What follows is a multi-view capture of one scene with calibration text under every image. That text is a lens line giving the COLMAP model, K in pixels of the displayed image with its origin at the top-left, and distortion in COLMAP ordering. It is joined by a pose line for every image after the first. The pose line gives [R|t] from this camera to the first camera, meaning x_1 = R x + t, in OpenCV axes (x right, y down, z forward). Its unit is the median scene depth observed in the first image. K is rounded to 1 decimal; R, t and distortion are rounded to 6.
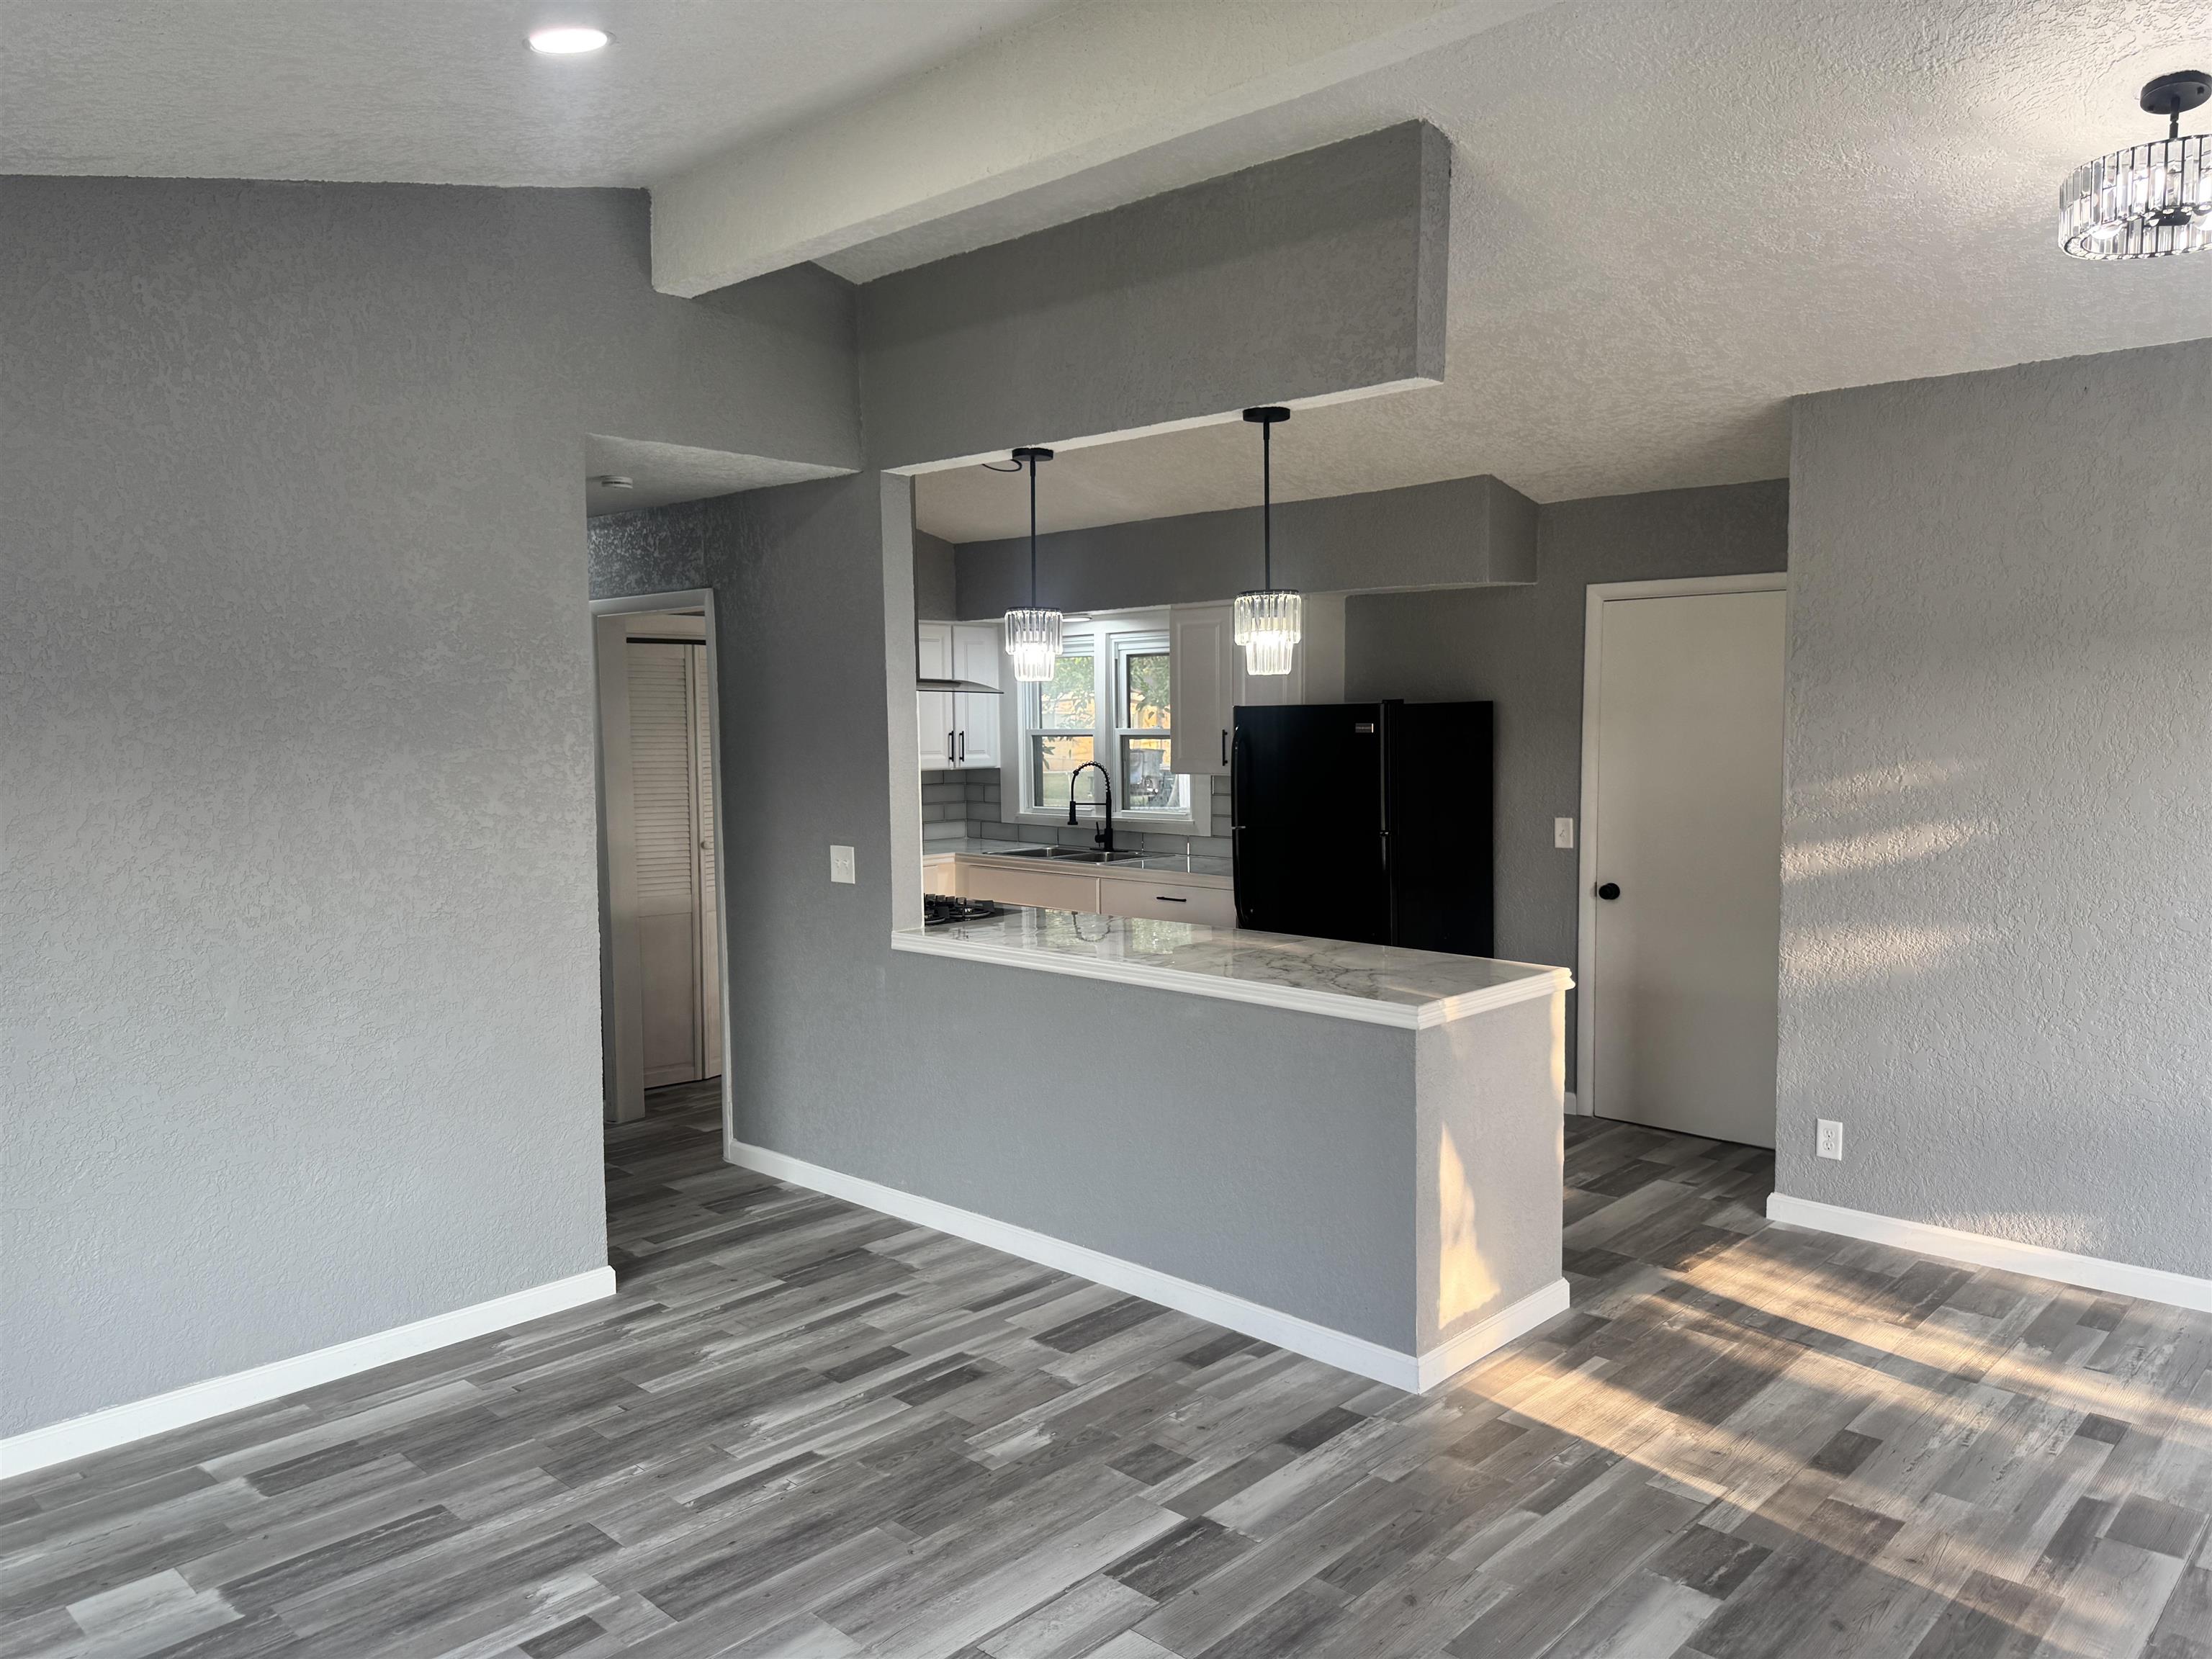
lens RADIAL K [[1570.3, 0, 1113.0], [0, 1570.3, 810.8], [0, 0, 1]] dist [0.060161, -0.033748]
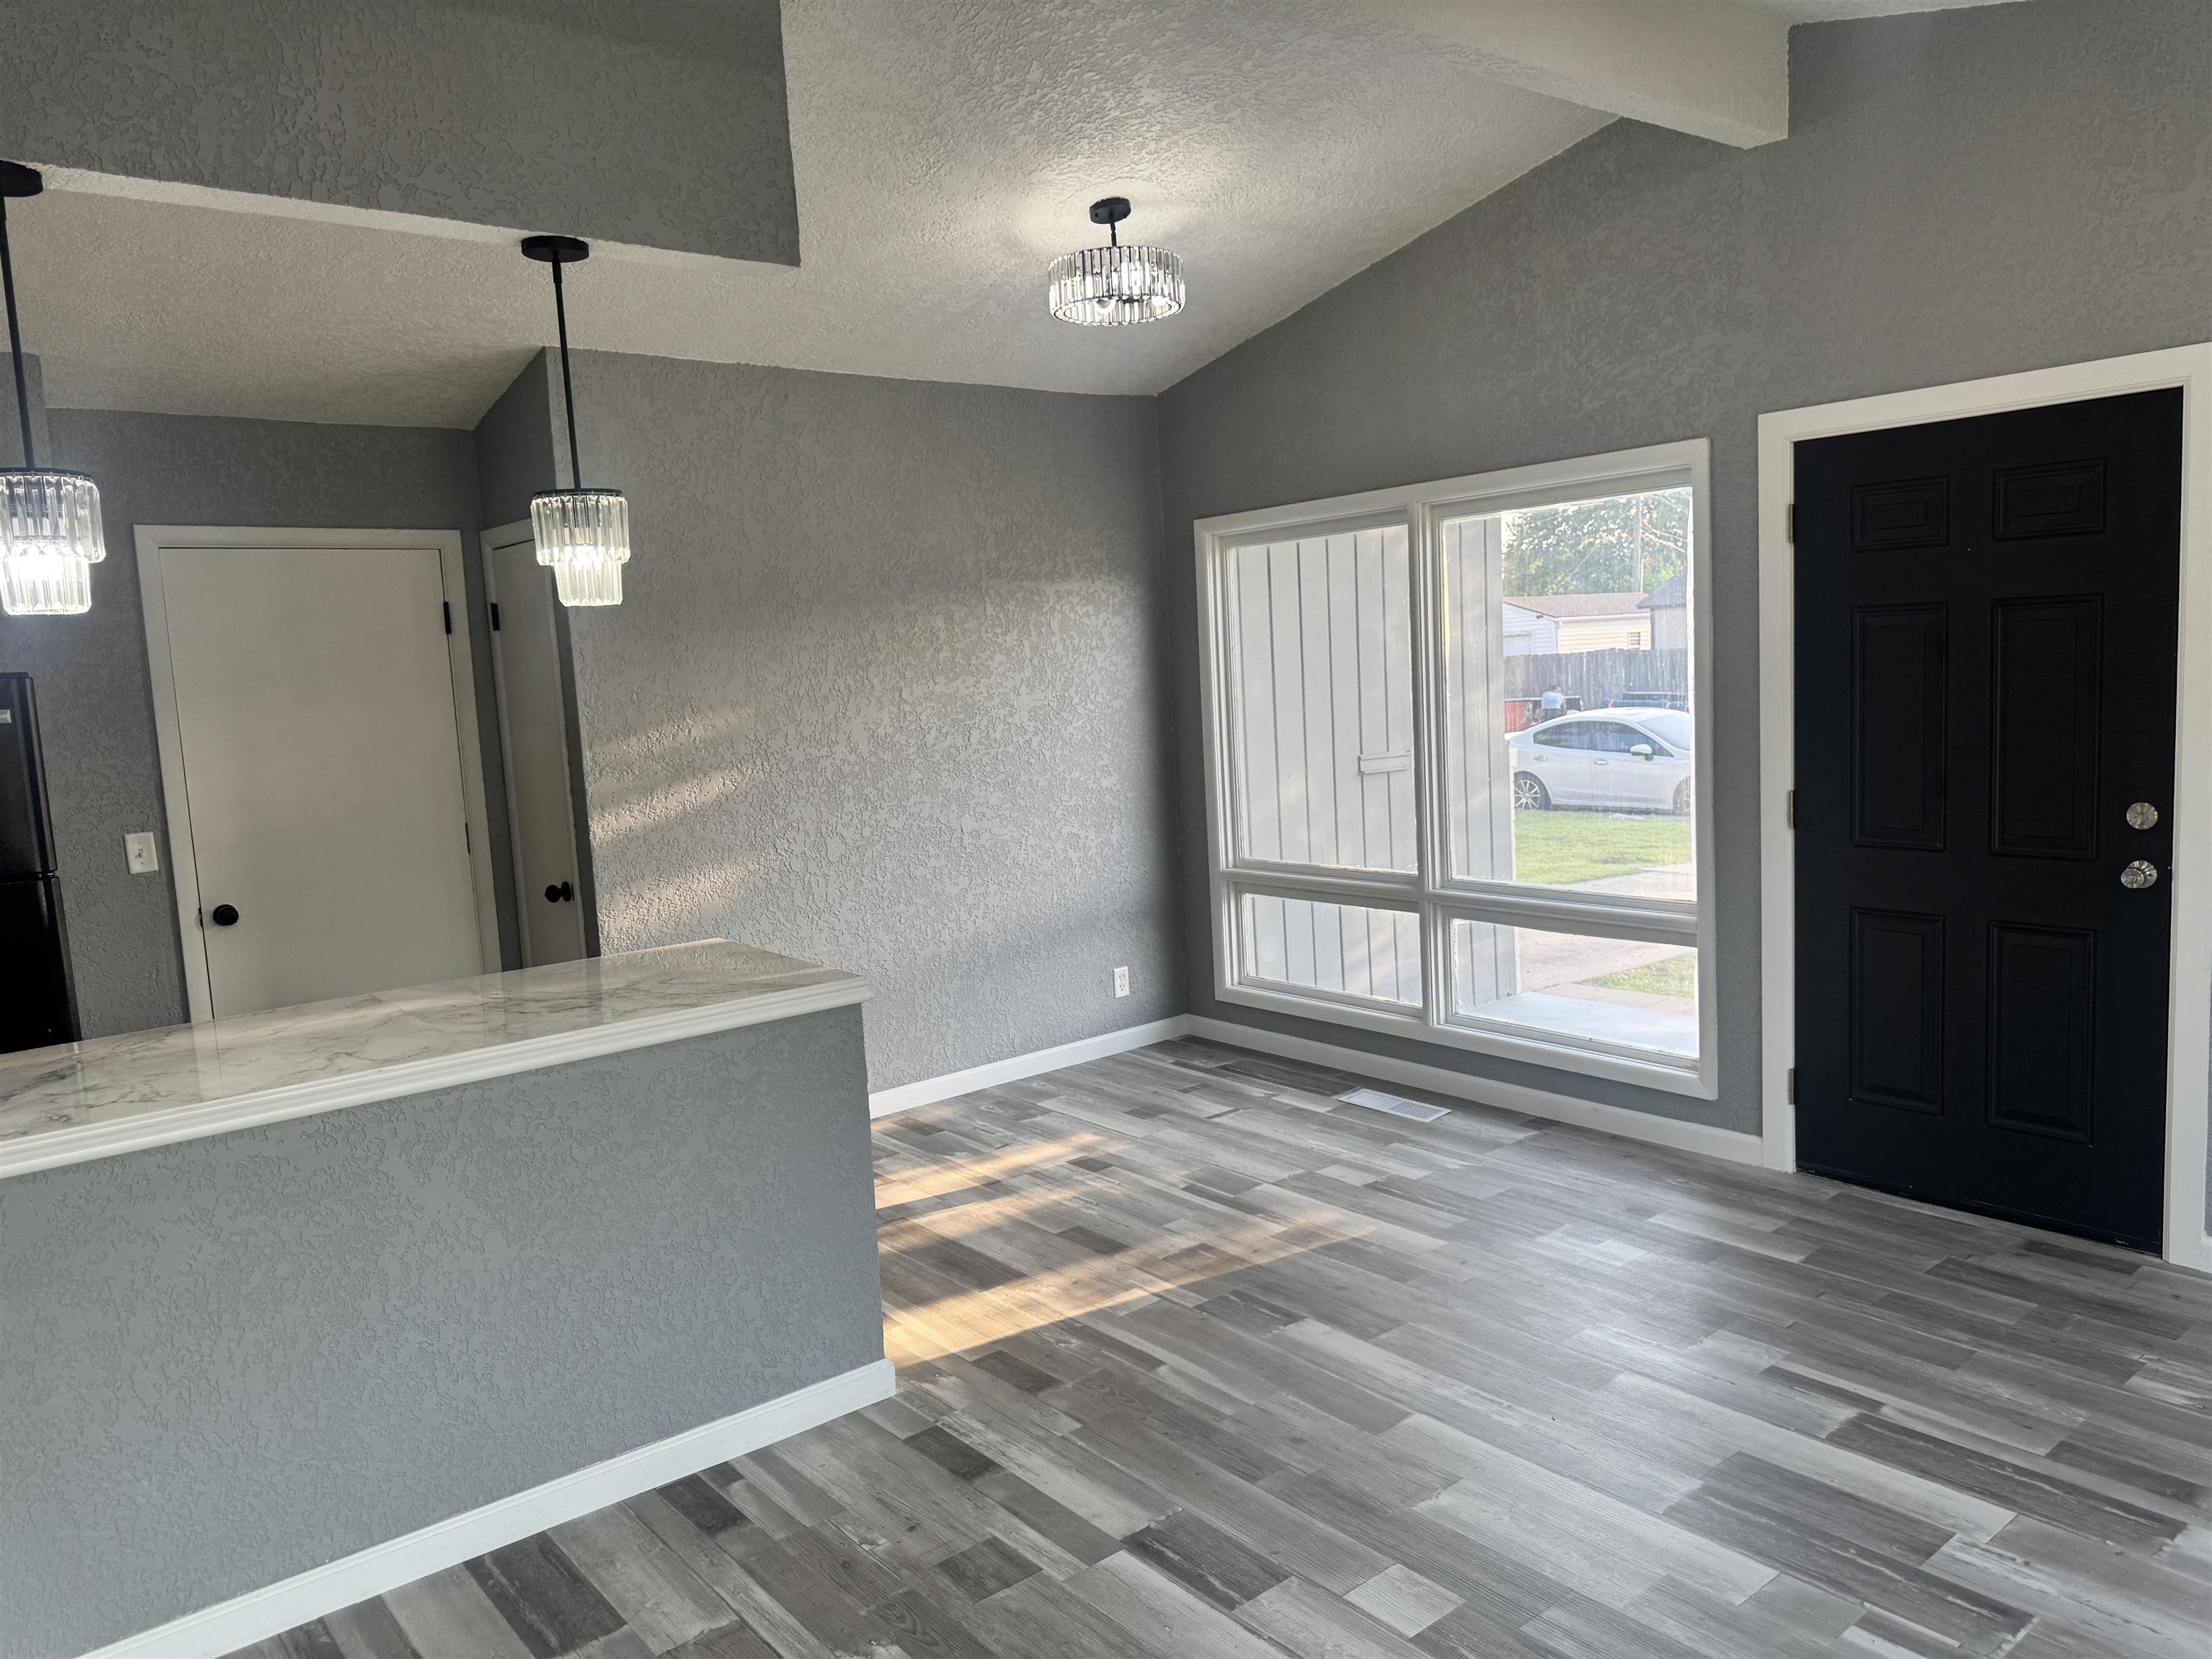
lens RADIAL K [[1570.3, 0, 1106.0], [0, 1570.3, 840.9], [0, 0, 1]] dist [0.060161, -0.033748]
pose [[0.133769, -0.116874, 0.984097, -0.677901], [0.108598, 0.988770, 0.102667, -0.033290], [-0.985044, 0.093138, 0.144959, 0.732361]]
